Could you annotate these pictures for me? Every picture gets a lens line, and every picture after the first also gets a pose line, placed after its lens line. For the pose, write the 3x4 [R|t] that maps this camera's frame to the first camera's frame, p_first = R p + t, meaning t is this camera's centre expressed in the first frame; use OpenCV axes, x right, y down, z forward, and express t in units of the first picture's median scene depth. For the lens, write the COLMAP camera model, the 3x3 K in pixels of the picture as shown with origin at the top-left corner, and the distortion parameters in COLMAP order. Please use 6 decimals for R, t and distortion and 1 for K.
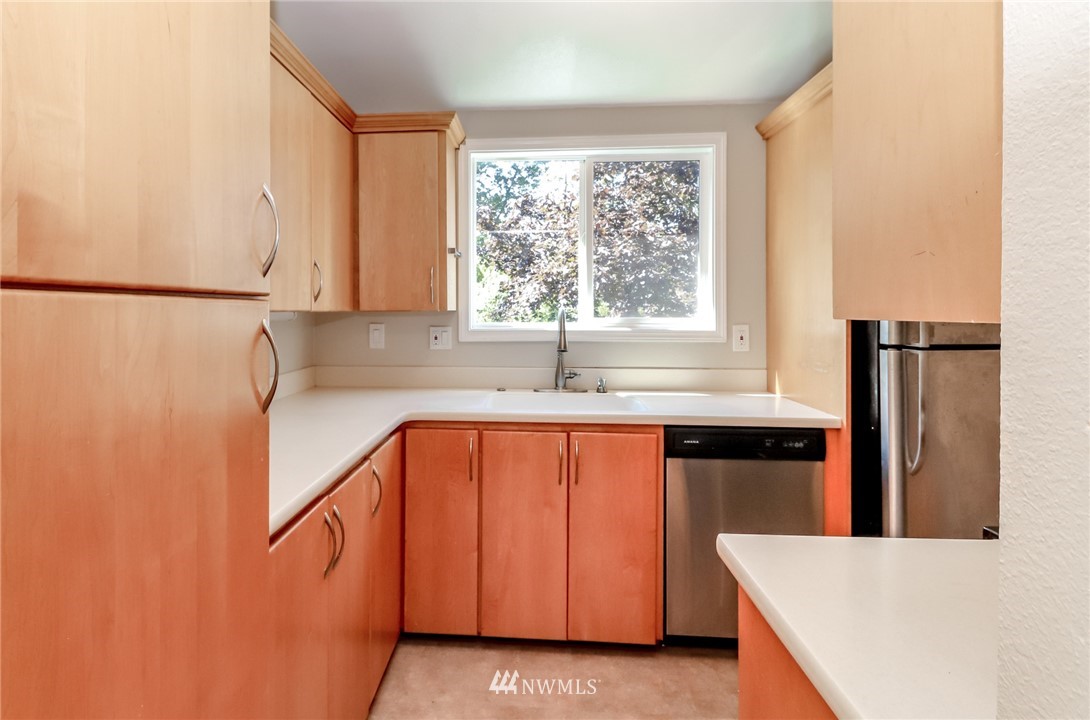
lens RADIAL K [[547.8, 0, 509.5], [0, 547.8, 313.5], [0, 0, 1]] dist [0.016694, -0.000576]
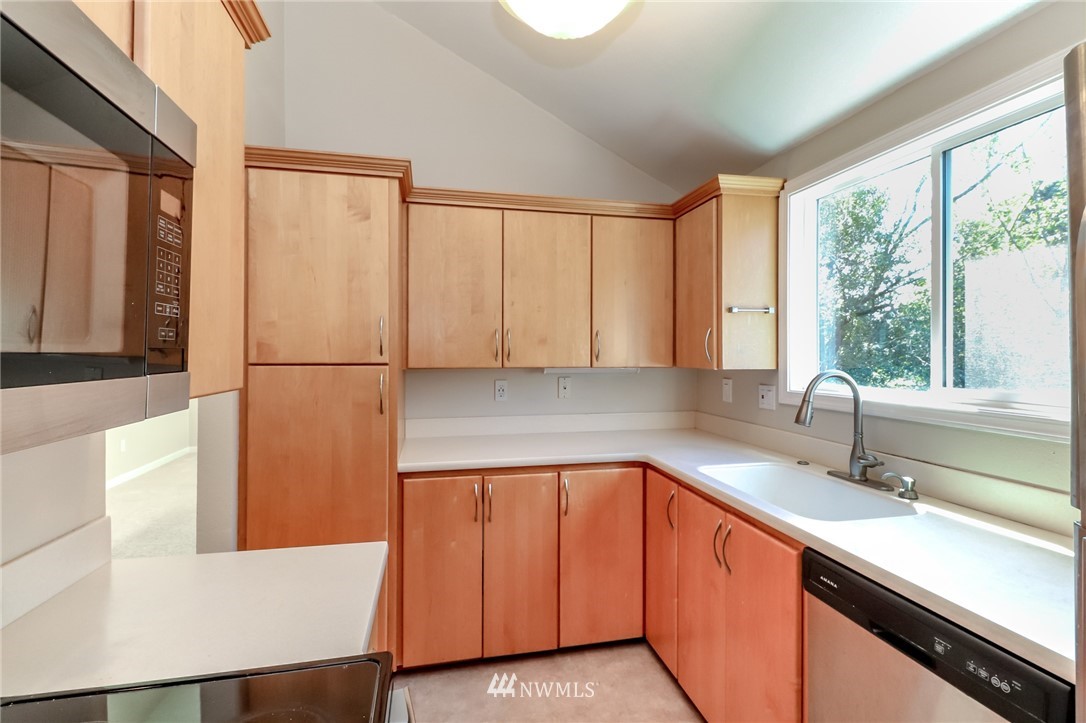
lens RADIAL K [[499.2, 0, 542.4], [0, 499.2, 352.5], [0, 0, 1]] dist [0.011956, -0.005936]
pose [[0.269938, -0.000257, -0.962878, 0.702726], [-0.005036, 0.999986, -0.001679, -0.034322], [0.962865, 0.005302, 0.269933, 0.430116]]
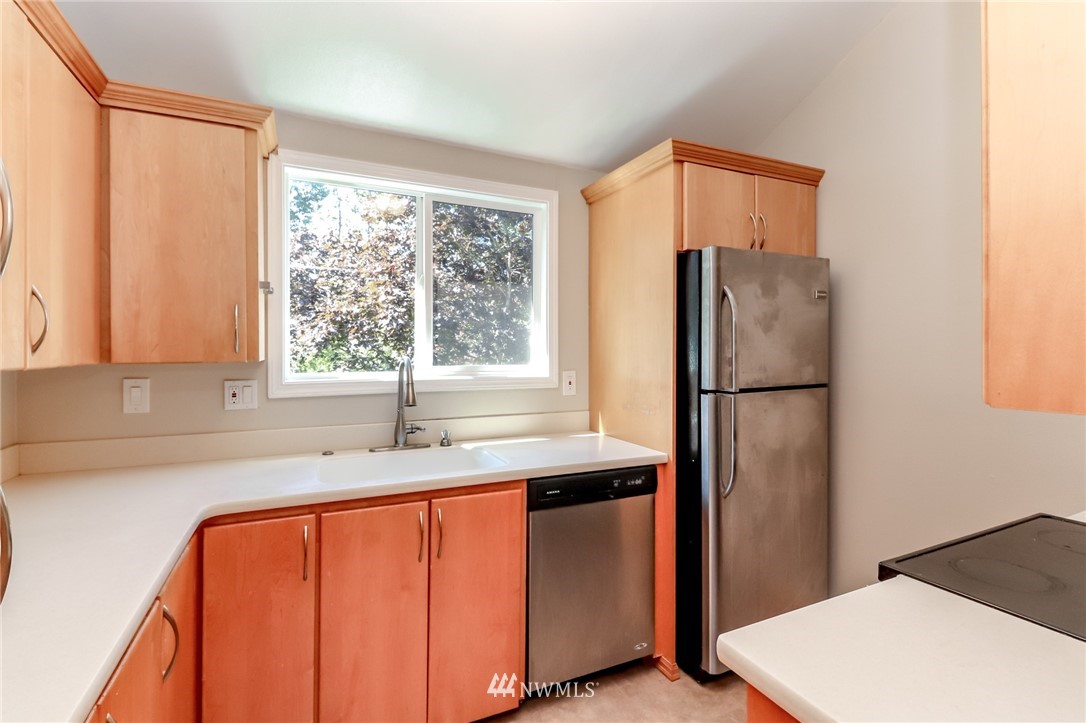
lens RADIAL K [[499.2, 0, 558.5], [0, 499.2, 351.9], [0, 0, 1]] dist [0.011956, -0.005936]
pose [[0.873199, 0.000646, 0.487363, -0.089347], [-0.000859, 1.000000, 0.000213, -0.019334], [-0.487363, -0.000605, 0.873200, 0.169971]]
